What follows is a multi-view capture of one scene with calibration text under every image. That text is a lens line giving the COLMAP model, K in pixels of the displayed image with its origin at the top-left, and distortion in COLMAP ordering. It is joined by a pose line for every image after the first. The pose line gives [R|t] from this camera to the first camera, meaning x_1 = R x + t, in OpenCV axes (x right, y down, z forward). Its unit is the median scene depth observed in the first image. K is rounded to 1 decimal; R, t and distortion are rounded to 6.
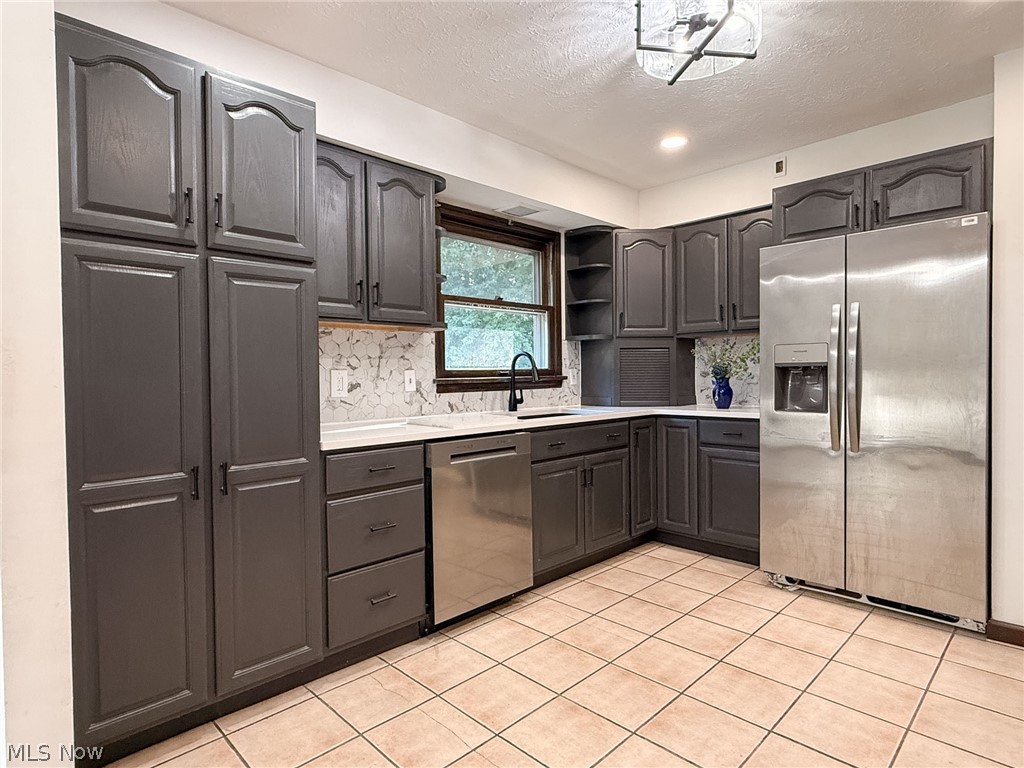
lens RADIAL K [[565.9, 0, 511.2], [0, 565.9, 379.5], [0, 0, 1]] dist [0.003637, 0.002733]
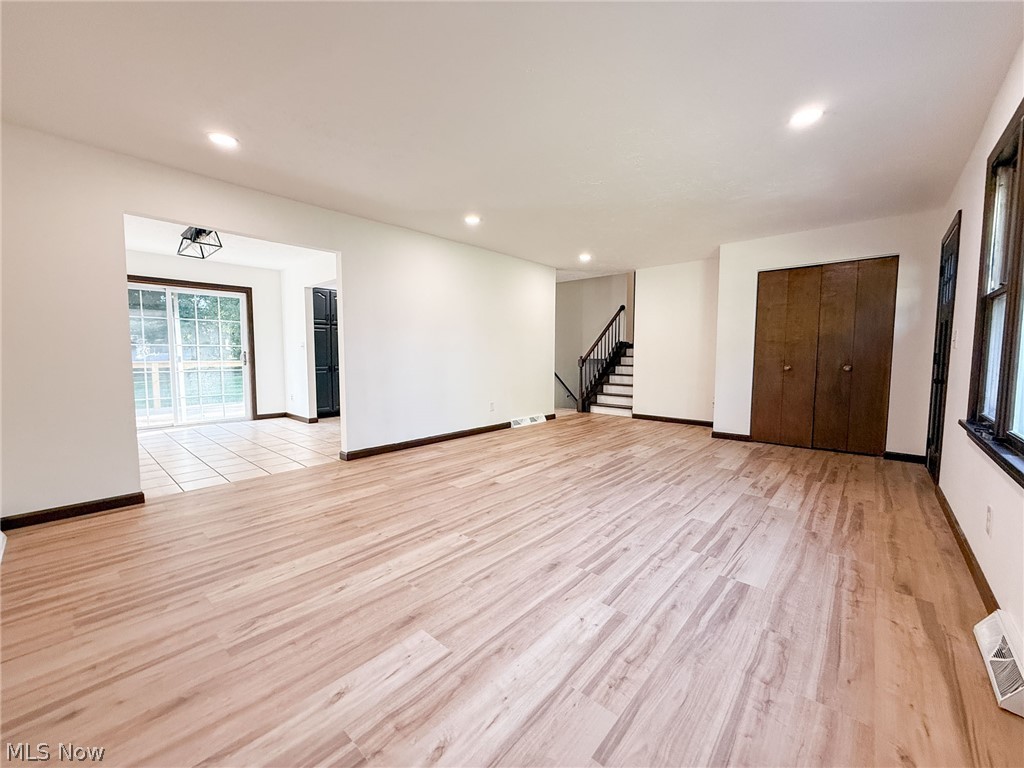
lens RADIAL K [[406.9, 0, 508.6], [0, 406.9, 379.3], [0, 0, 1]] dist [-0.000268, -0.000062]
pose [[0.998316, 0.013127, 0.056509, 0.530892], [-0.016230, 0.998365, 0.054801, 0.024613], [-0.055697, -0.055625, 0.996897, -1.700157]]
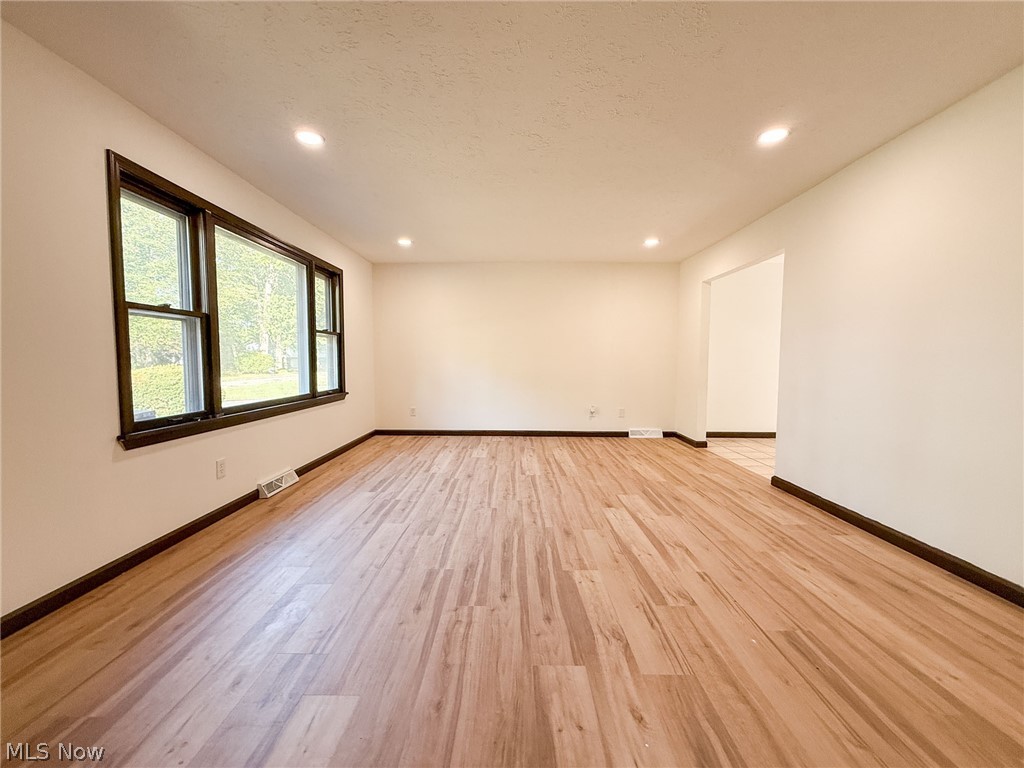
lens RADIAL K [[406.9, 0, 509.2], [0, 406.9, 381.5], [0, 0, 1]] dist [-0.000268, -0.000062]
pose [[-0.715305, 0.051708, -0.696896, 1.434907], [0.001247, 0.997352, 0.072721, -0.010812], [0.698811, 0.051148, -0.713475, -0.050884]]
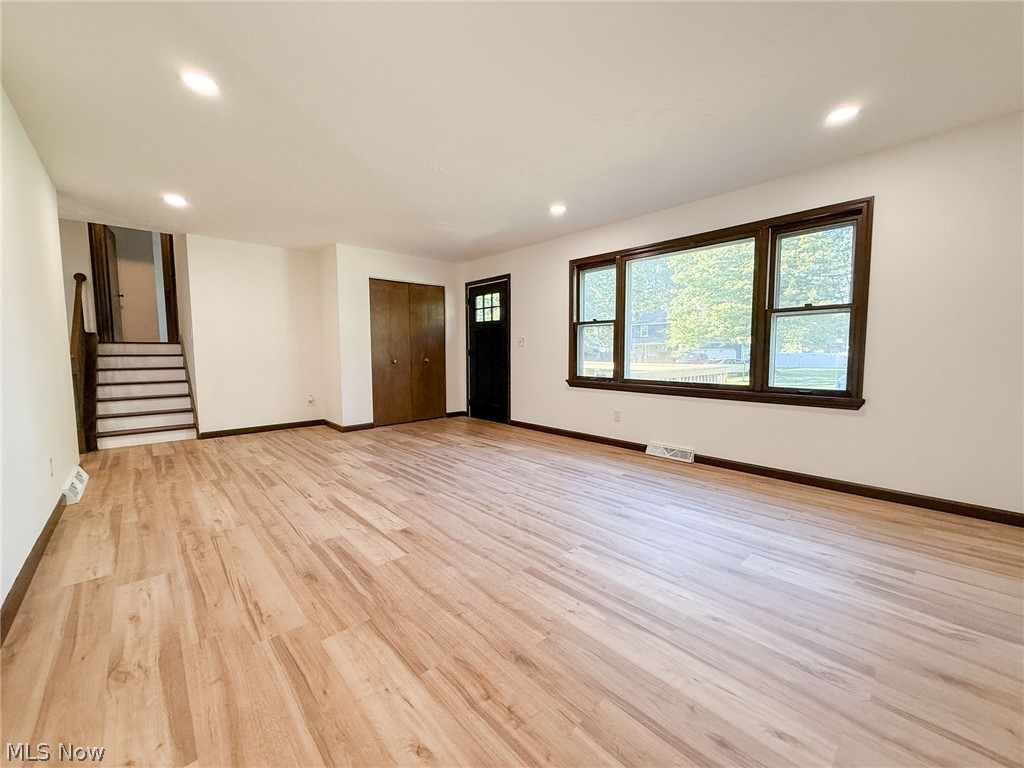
lens RADIAL K [[406.9, 0, 510.1], [0, 406.9, 381.0], [0, 0, 1]] dist [-0.000268, -0.000062]
pose [[0.045174, -0.059522, 0.997204, -0.216217], [0.012083, 0.998183, 0.059033, 0.034829], [-0.998906, 0.009382, 0.045812, -0.836304]]
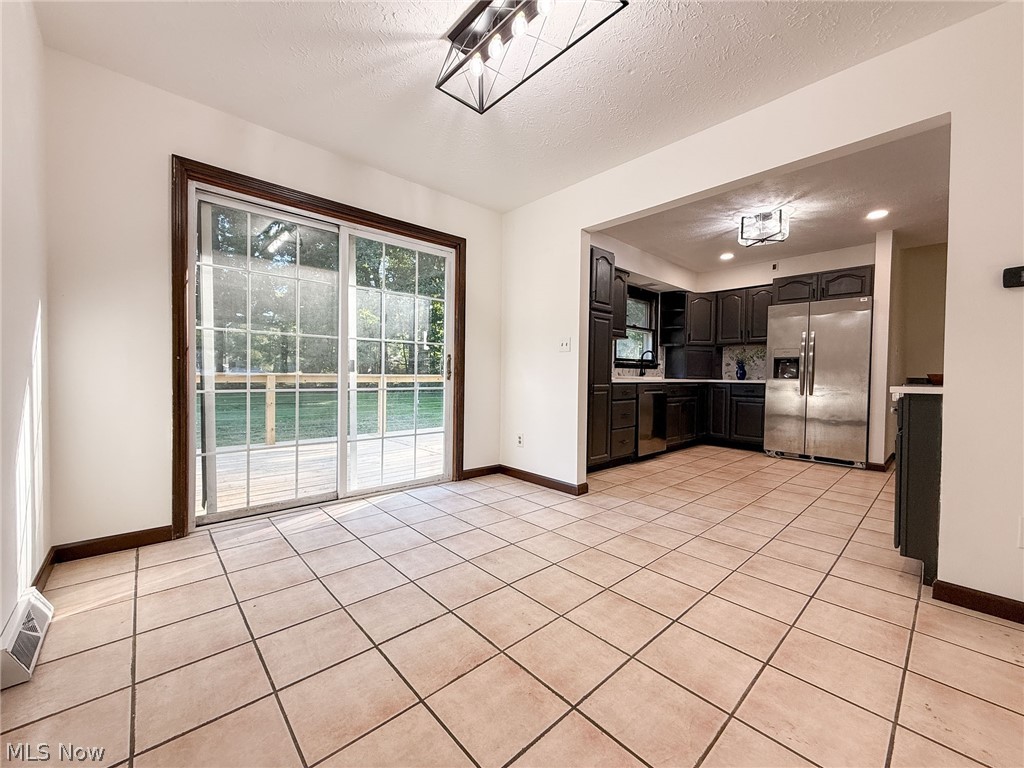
lens RADIAL K [[406.9, 0, 507.6], [0, 406.9, 380.1], [0, 0, 1]] dist [-0.000268, -0.000062]
pose [[0.998758, 0.026487, -0.042199, -0.510137], [-0.026312, 0.999643, 0.004695, 0.079888], [0.042309, -0.003579, 0.999098, -0.647450]]
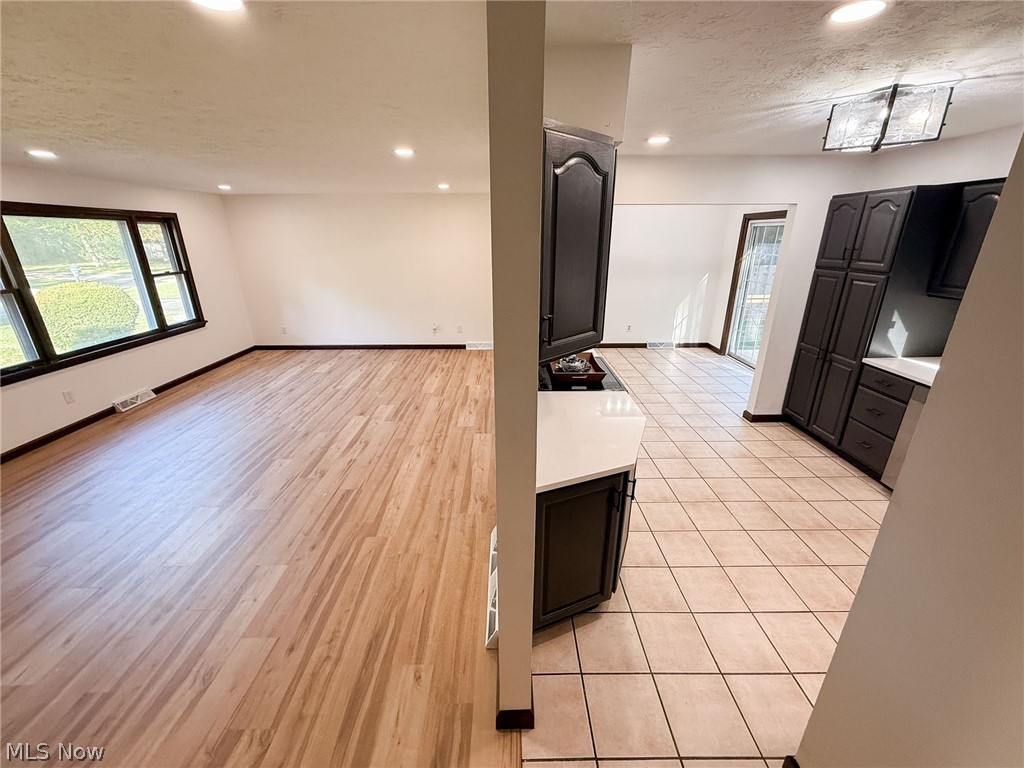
lens RADIAL K [[406.9, 0, 510.4], [0, 406.9, 382.6], [0, 0, 1]] dist [-0.000268, -0.000062]
pose [[-0.698914, 0.258387, -0.666899, 1.135935], [0.008393, 0.935358, 0.353604, -0.248090], [0.715156, 0.241541, -0.655904, 0.735924]]
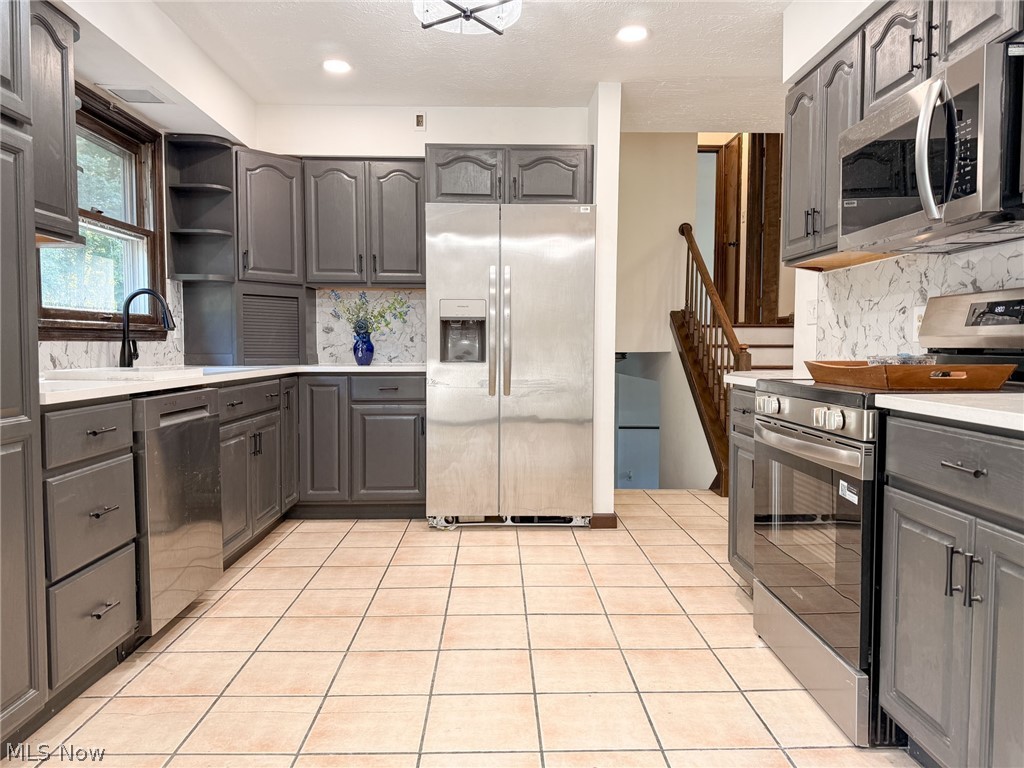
lens RADIAL K [[722.5, 0, 518.9], [0, 722.5, 383.8], [0, 0, 1]] dist [0.046428, -0.053700]
pose [[0.681627, -0.024930, 0.731275, -0.399015], [-0.003170, 0.999309, 0.037022, 0.044202], [-0.731693, -0.027554, 0.681077, -0.014828]]
